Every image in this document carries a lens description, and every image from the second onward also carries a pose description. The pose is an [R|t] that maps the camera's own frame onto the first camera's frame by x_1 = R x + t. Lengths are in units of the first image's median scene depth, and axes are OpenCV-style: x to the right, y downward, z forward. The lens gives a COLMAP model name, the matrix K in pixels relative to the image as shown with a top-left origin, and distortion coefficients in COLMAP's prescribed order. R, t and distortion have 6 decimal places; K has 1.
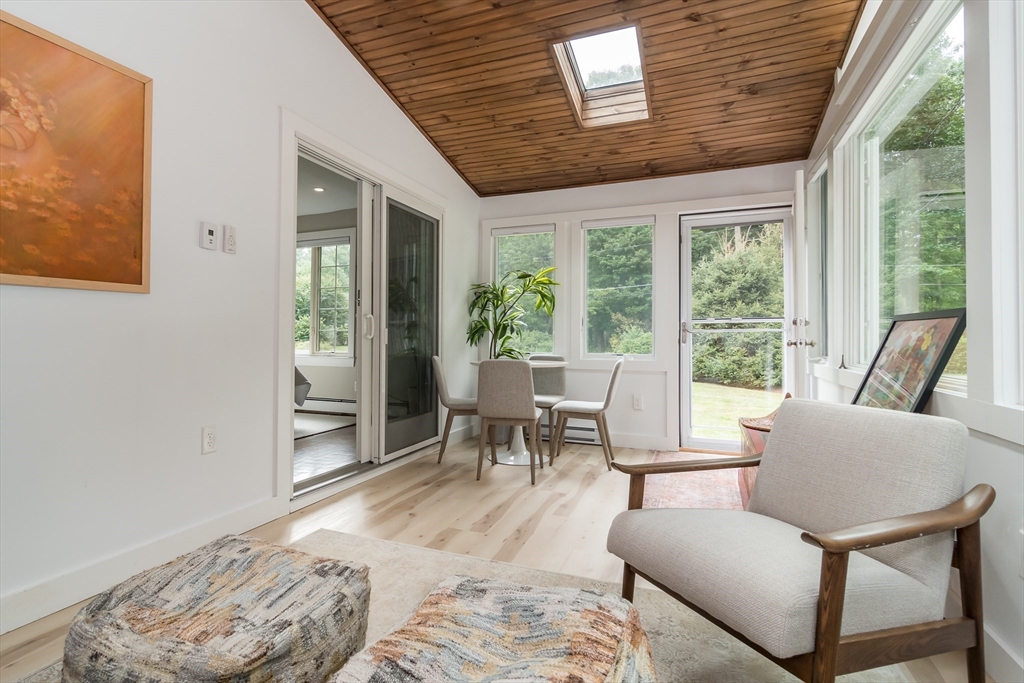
lens RADIAL K [[494.1, 0, 515.5], [0, 494.1, 325.6], [0, 0, 1]] dist [0.015848, -0.000495]
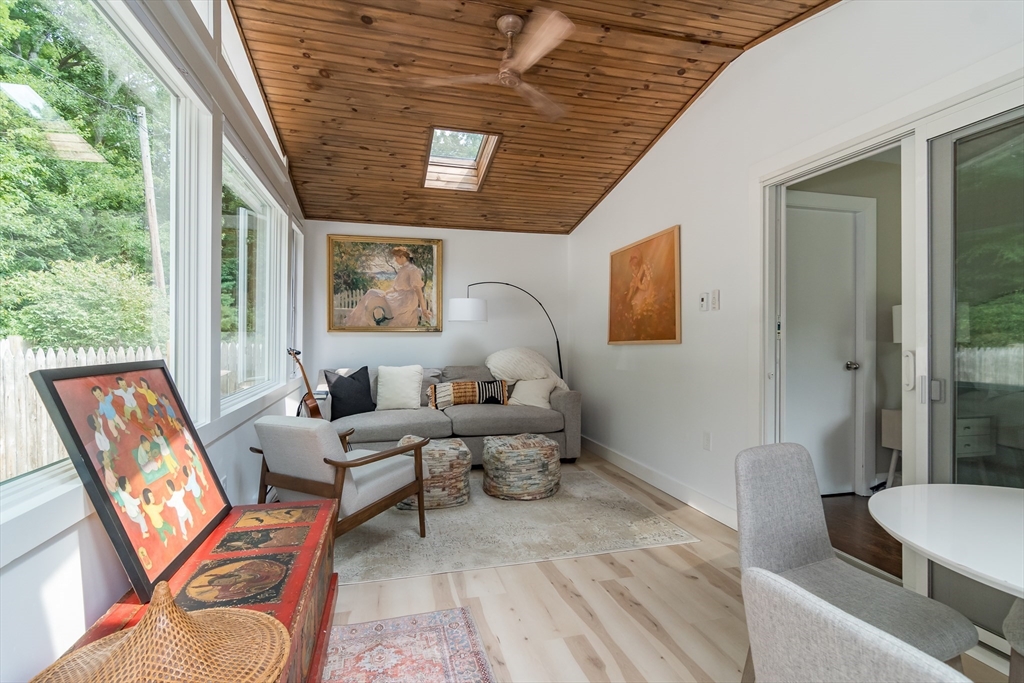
lens RADIAL K [[494.1, 0, 511.1], [0, 494.1, 341.3], [0, 0, 1]] dist [0.015848, -0.000495]
pose [[-0.812112, -0.005409, -0.583477, 0.867057], [0.004032, 0.999881, -0.014881, -0.053451], [0.583488, -0.014437, -0.811993, 2.272834]]
